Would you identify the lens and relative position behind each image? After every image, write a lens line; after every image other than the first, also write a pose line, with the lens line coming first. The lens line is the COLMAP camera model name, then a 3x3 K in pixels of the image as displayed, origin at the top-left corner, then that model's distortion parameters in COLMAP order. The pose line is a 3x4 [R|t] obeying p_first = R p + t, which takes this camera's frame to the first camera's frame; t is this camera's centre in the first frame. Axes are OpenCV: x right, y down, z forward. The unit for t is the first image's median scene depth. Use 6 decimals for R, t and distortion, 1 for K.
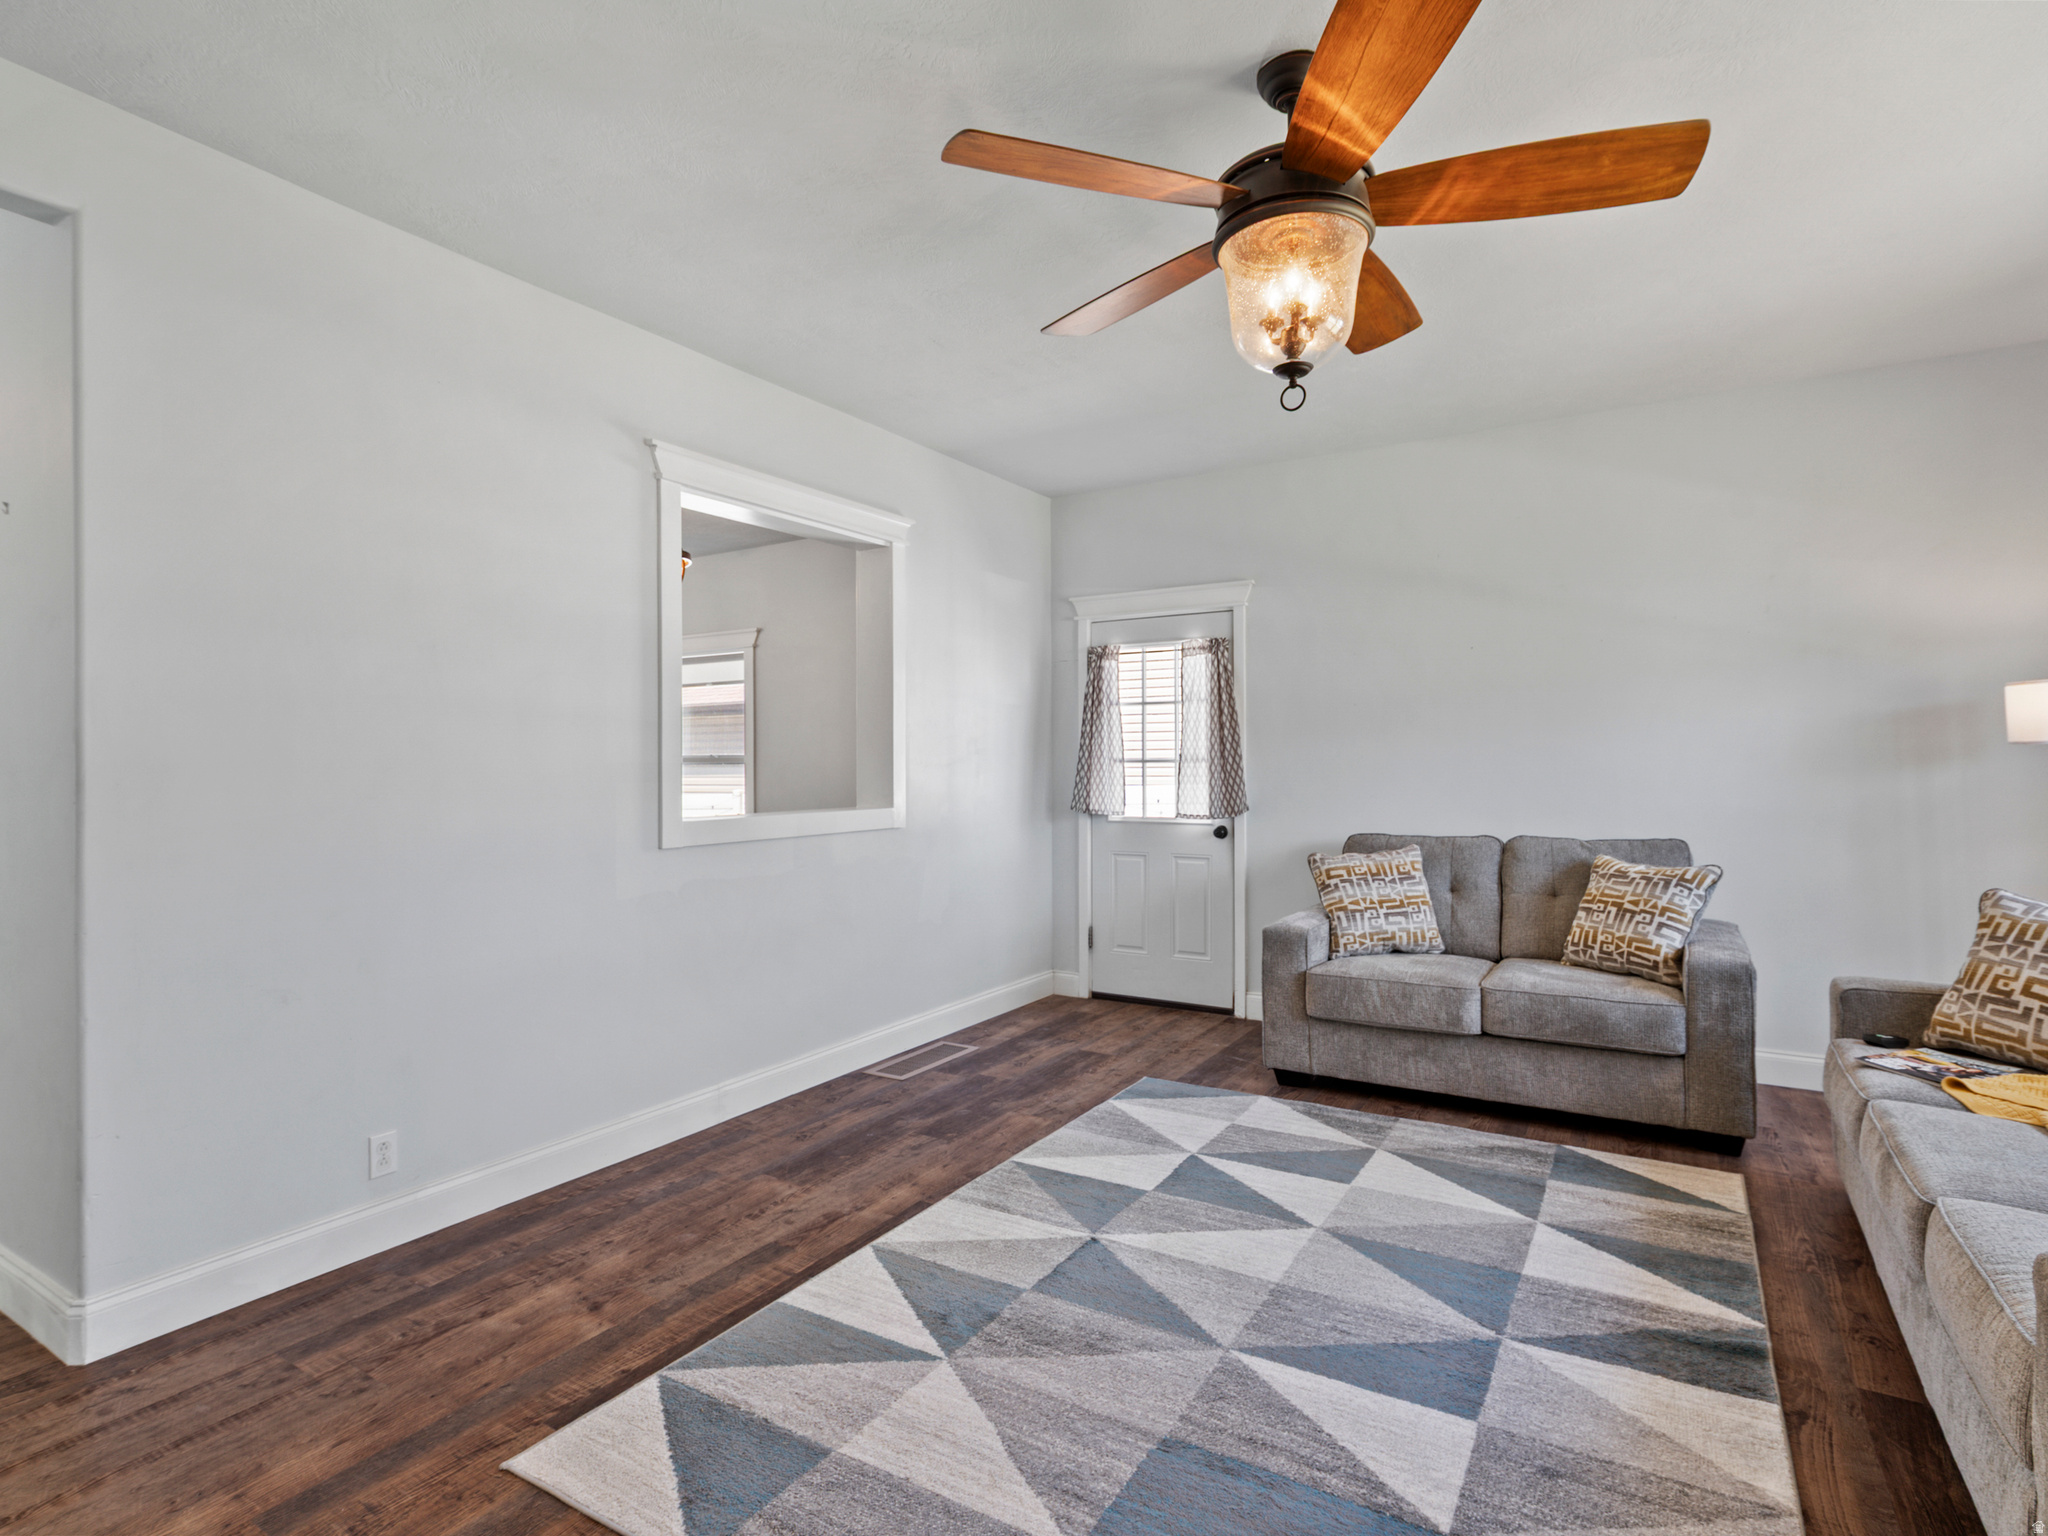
lens RADIAL K [[1036.1, 0, 1017.5], [0, 1036.1, 765.0], [0, 0, 1]] dist [-0.009067, 0.001106]
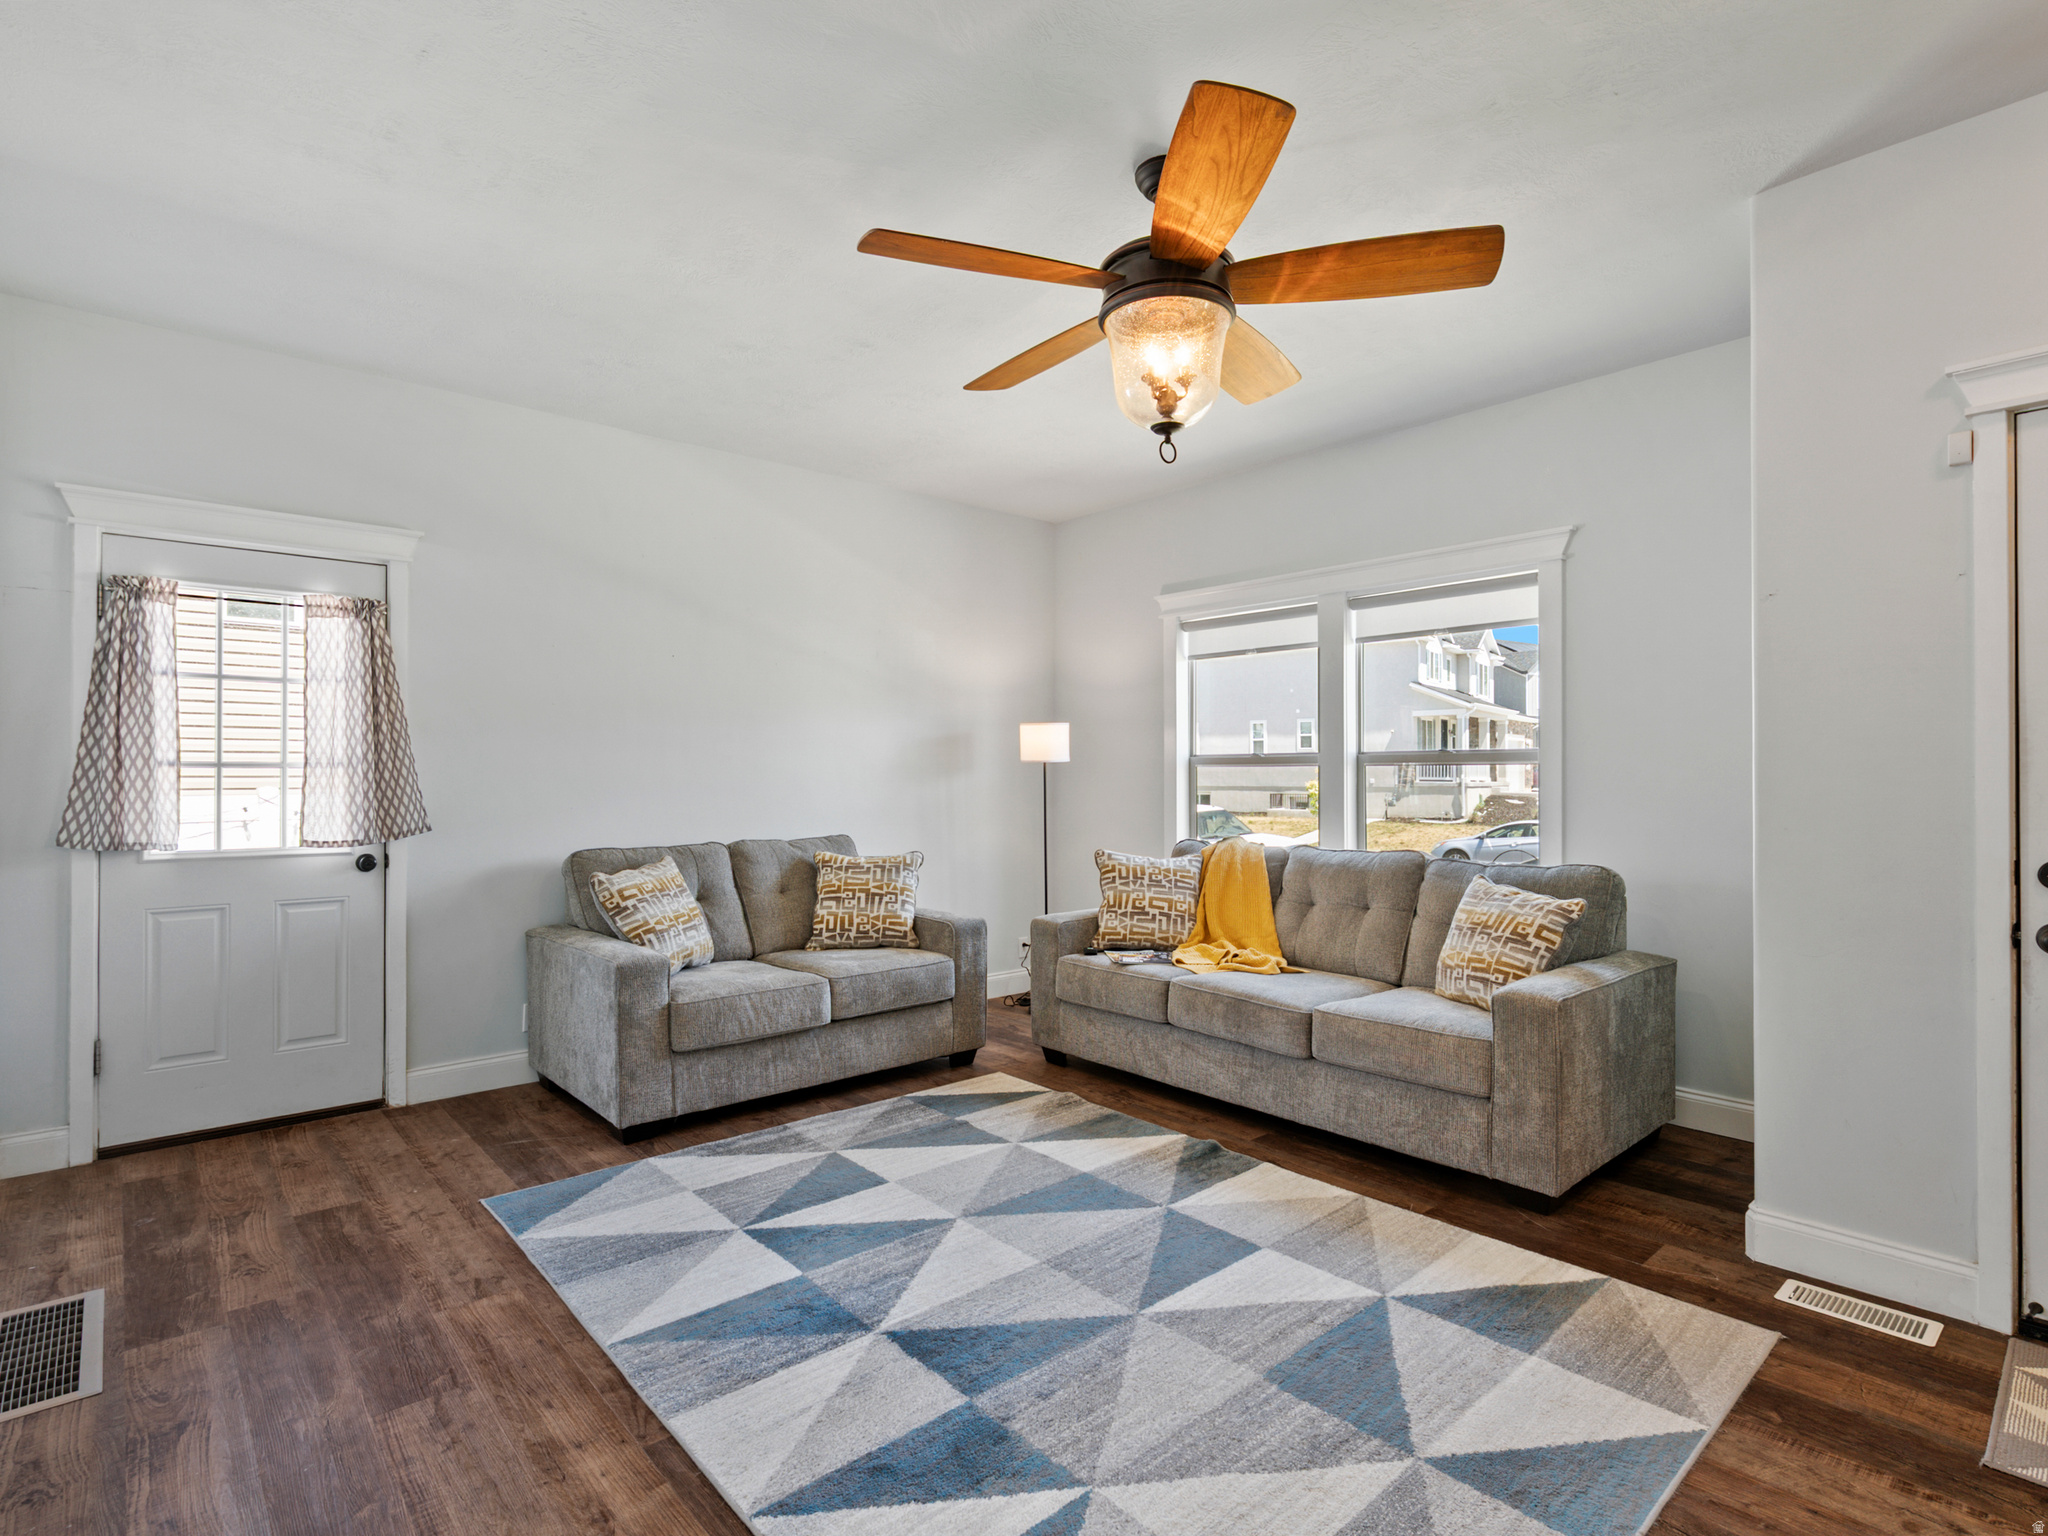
lens RADIAL K [[1036.1, 0, 1017.5], [0, 1036.1, 765.0], [0, 0, 1]] dist [-0.009067, 0.001106]
pose [[0.295417, 0.015212, 0.955247, -0.534877], [-0.002007, 0.999881, -0.015302, 0.008018], [-0.955366, 0.002603, 0.295412, 0.494823]]
